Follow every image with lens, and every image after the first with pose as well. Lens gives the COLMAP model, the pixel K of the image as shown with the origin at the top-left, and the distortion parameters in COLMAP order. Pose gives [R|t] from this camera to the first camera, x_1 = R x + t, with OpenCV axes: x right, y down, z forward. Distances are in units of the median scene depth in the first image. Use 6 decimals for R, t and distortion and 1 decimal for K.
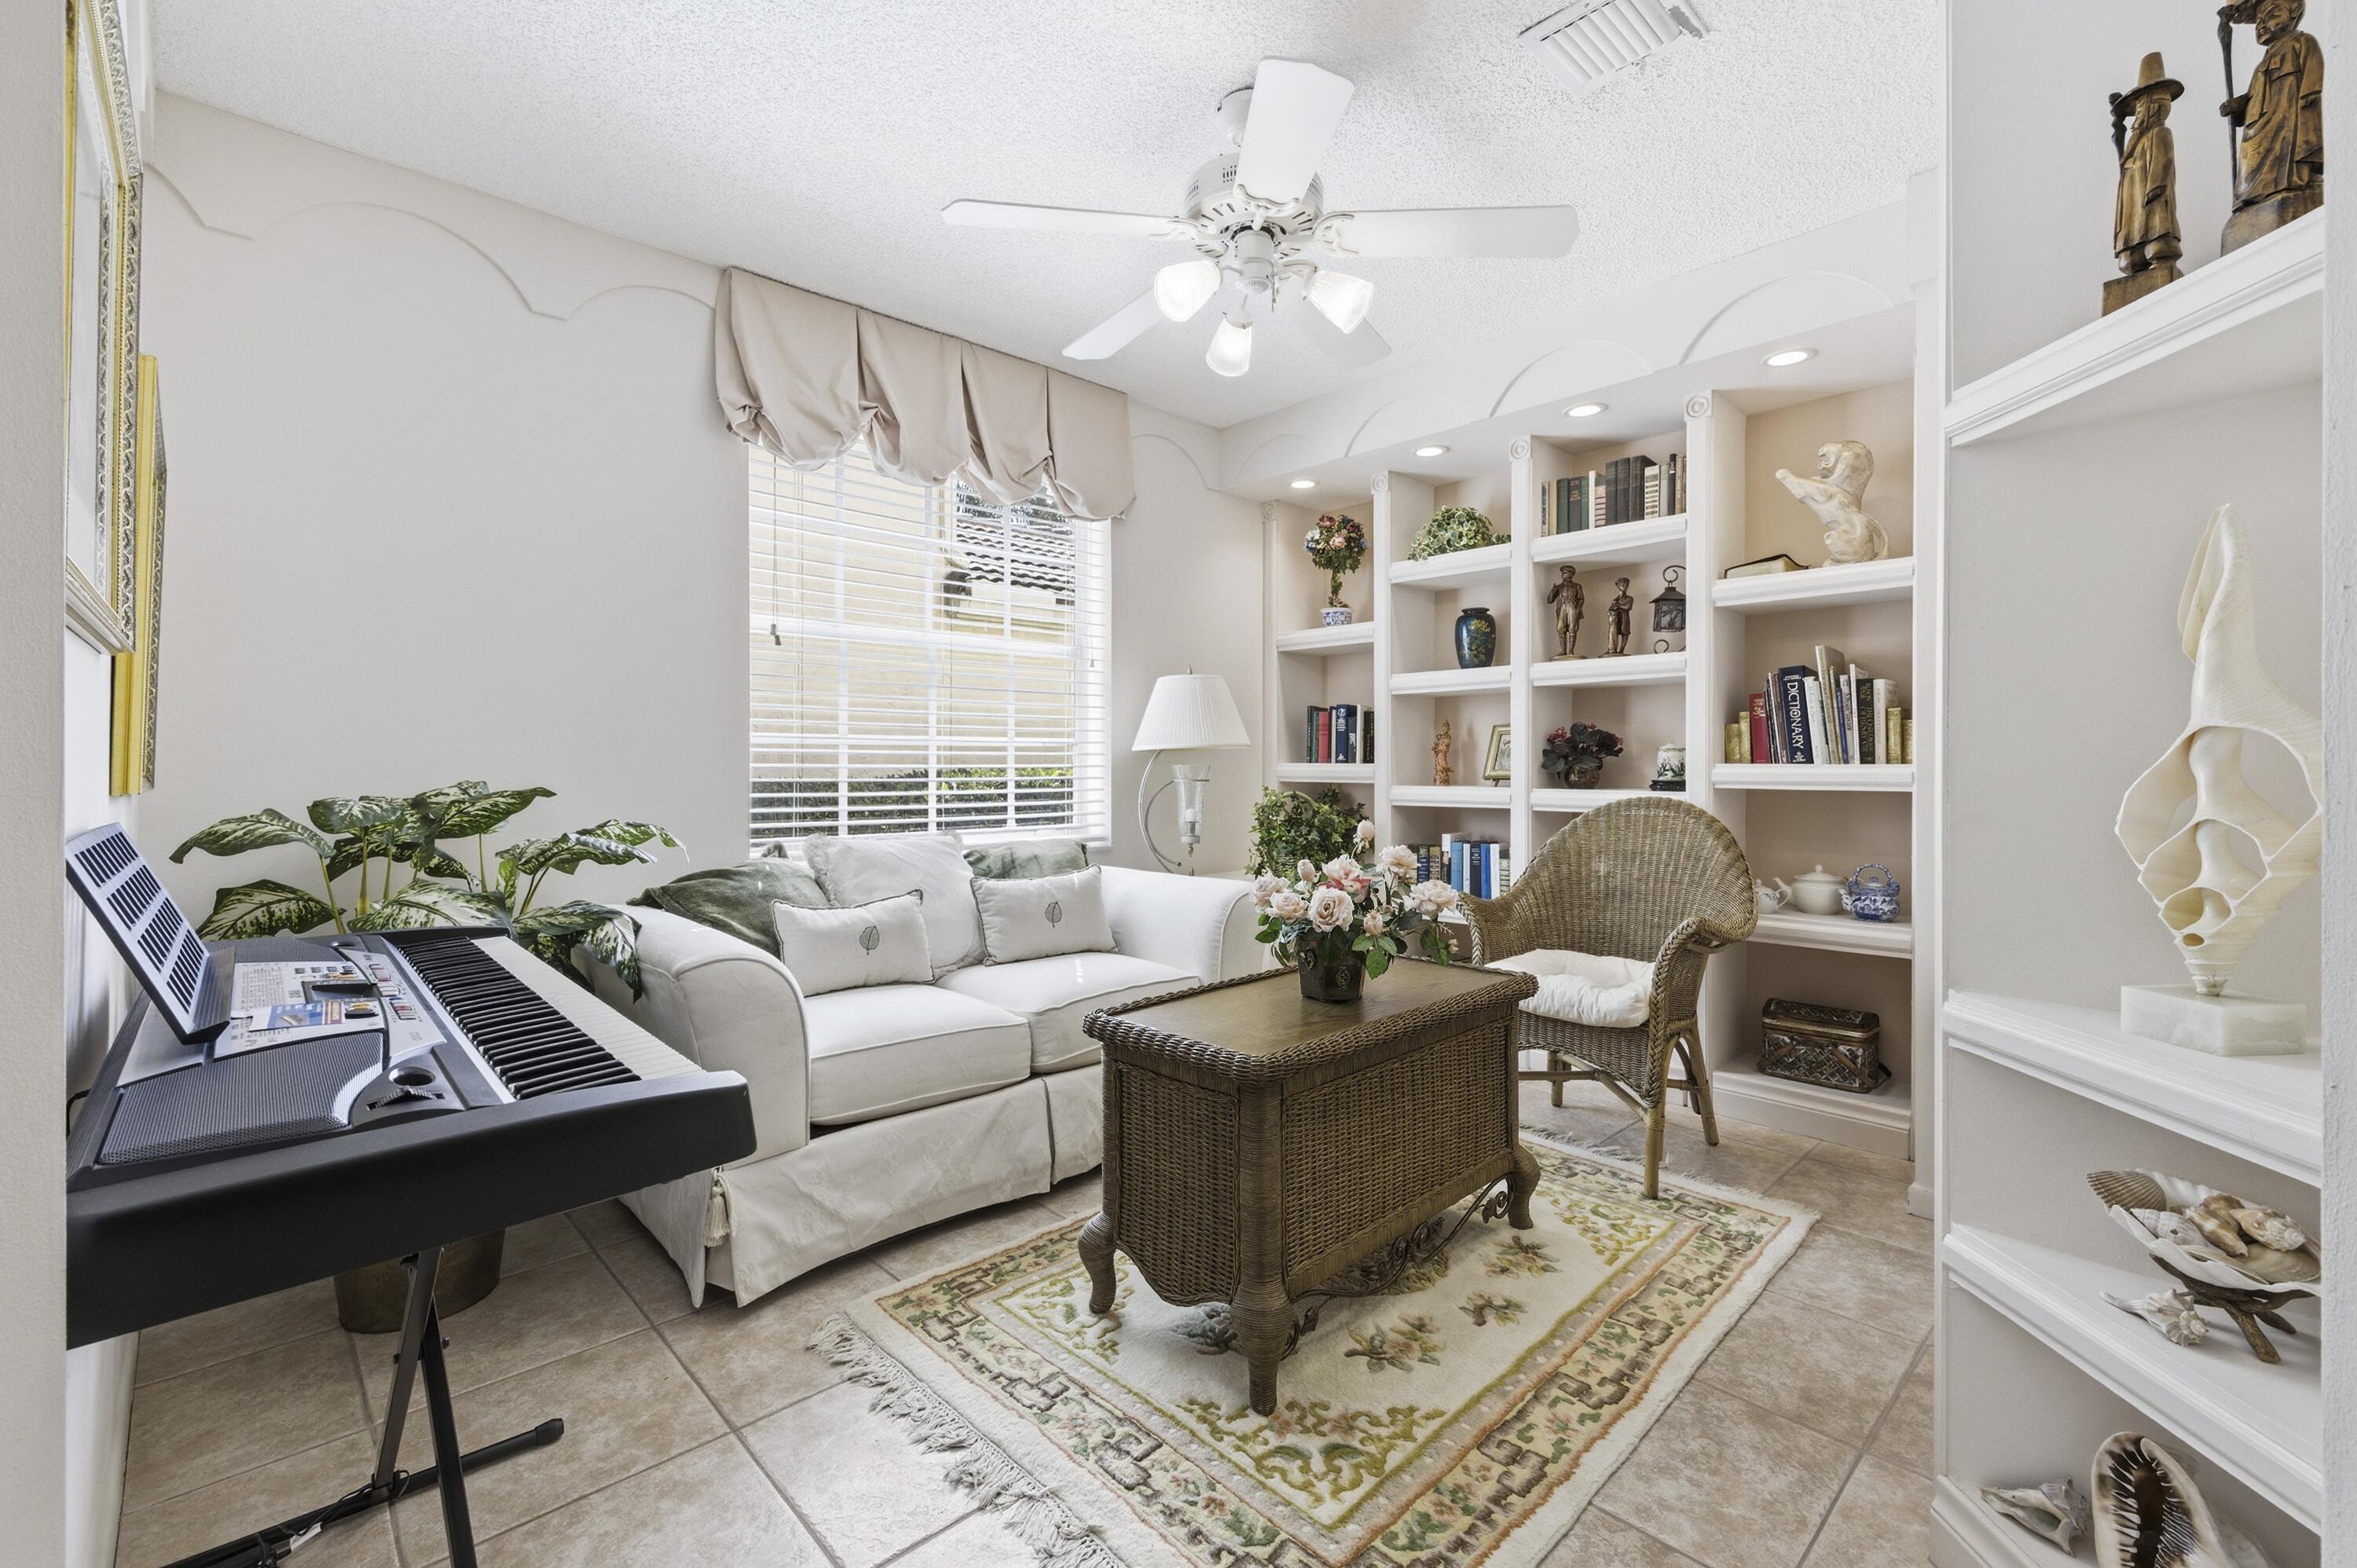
lens RADIAL K [[996.8, 0, 1185.2], [0, 996.8, 766.5], [0, 0, 1]] dist [0.000349, 0.000233]
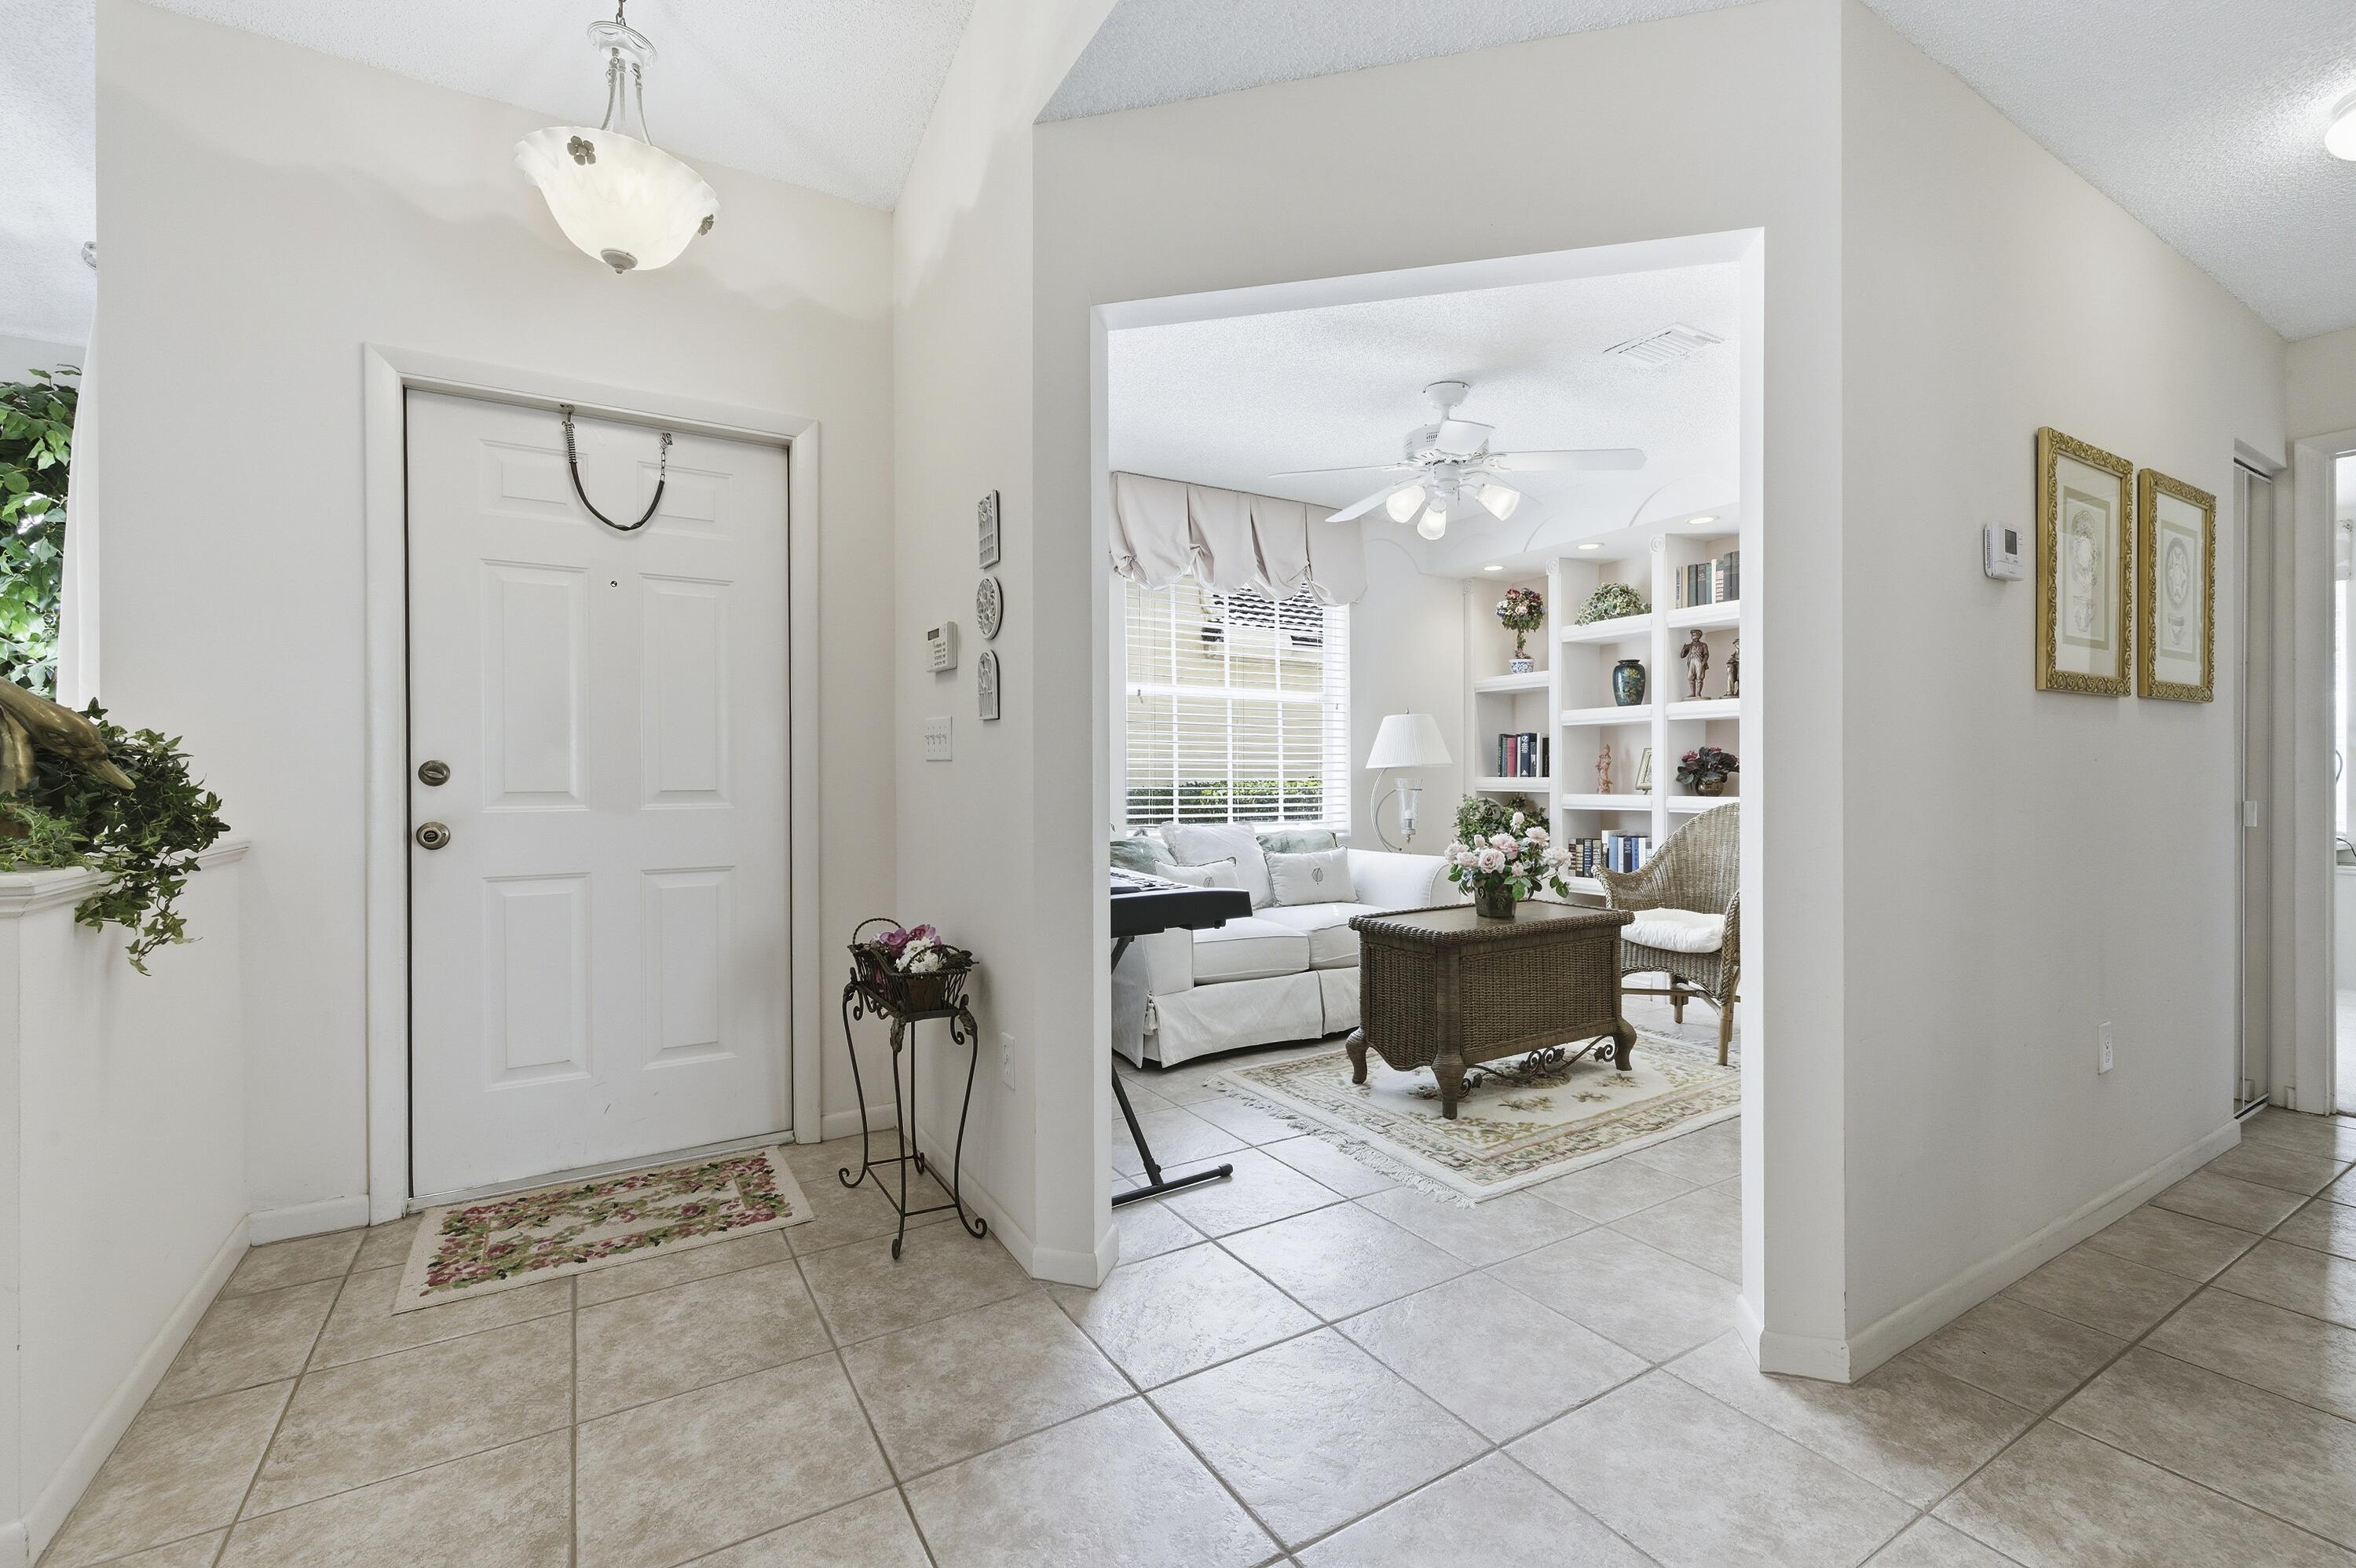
lens RADIAL K [[996.3, 0, 1184.7], [0, 996.3, 766.5], [0, 0, 1]] dist [0.000349, 0.000233]
pose [[0.977314, -0.002920, -0.211777, -0.005755], [0.000046, 0.999908, -0.013575, 0.000749], [0.211797, 0.013257, 0.977224, -0.500941]]
